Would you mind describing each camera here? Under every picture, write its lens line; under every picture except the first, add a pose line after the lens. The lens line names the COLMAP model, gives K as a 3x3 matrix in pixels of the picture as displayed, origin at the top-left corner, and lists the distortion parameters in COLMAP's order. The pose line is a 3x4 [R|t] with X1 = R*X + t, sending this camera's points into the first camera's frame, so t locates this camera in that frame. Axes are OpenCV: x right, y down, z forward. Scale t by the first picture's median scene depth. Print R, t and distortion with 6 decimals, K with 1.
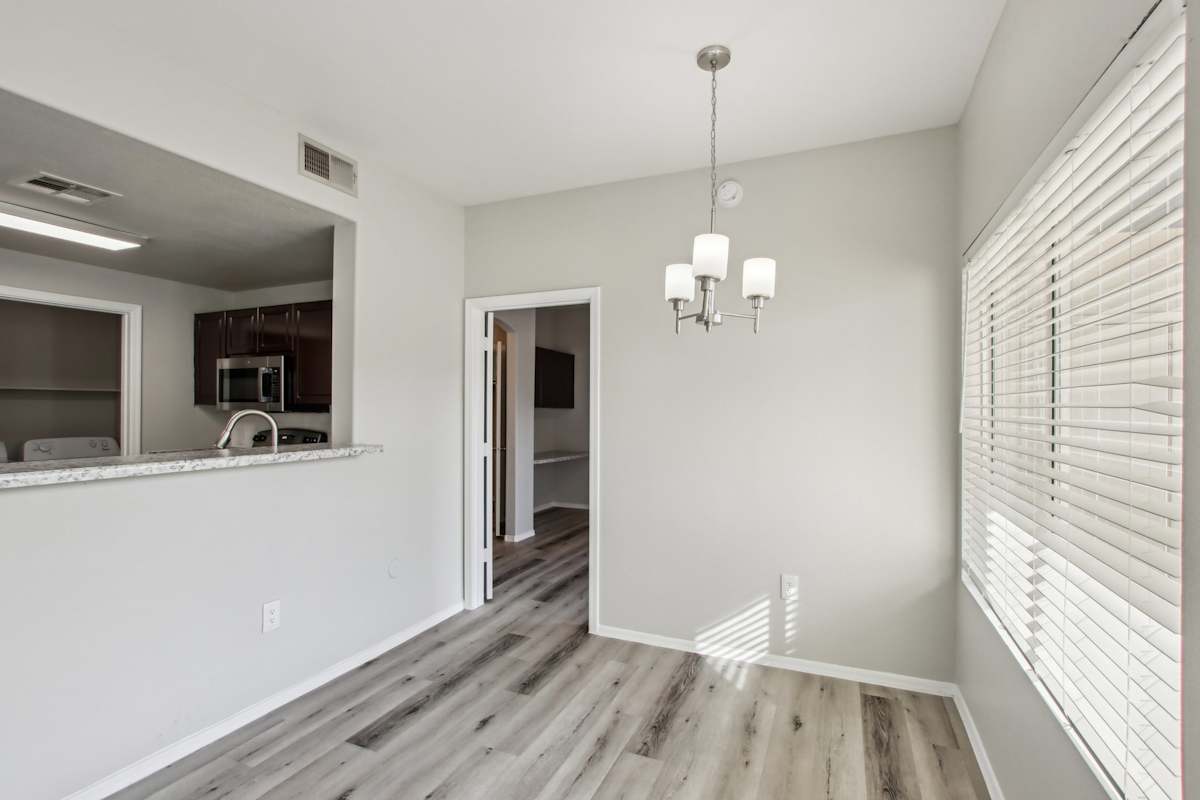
lens RADIAL K [[571.8, 0, 586.5], [0, 571.8, 406.0], [0, 0, 1]] dist [-0.013050, 0.001080]
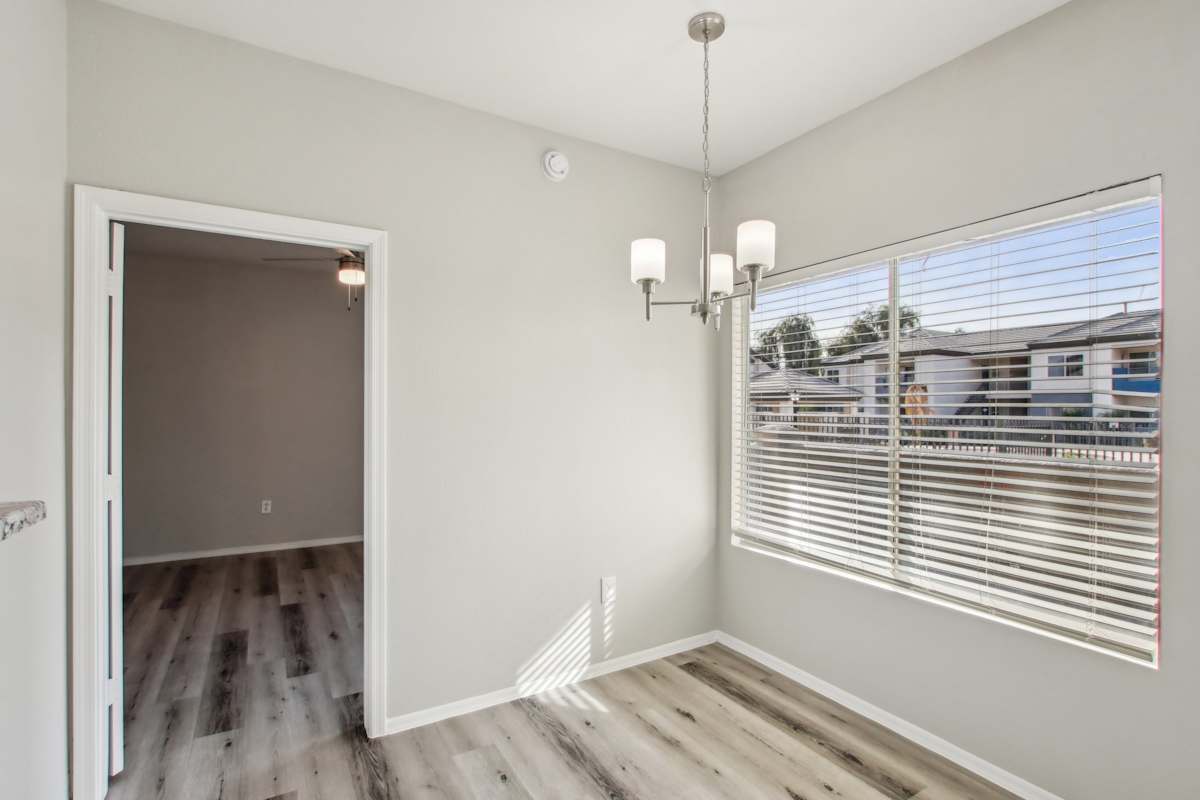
lens RADIAL K [[571.8, 0, 624.3], [0, 571.8, 408.3], [0, 0, 1]] dist [-0.013050, 0.001080]
pose [[0.553790, -0.001801, 0.832654, -0.443504], [-0.002964, 0.999987, 0.004134, 0.001200], [-0.832651, -0.004757, 0.553778, 0.428726]]
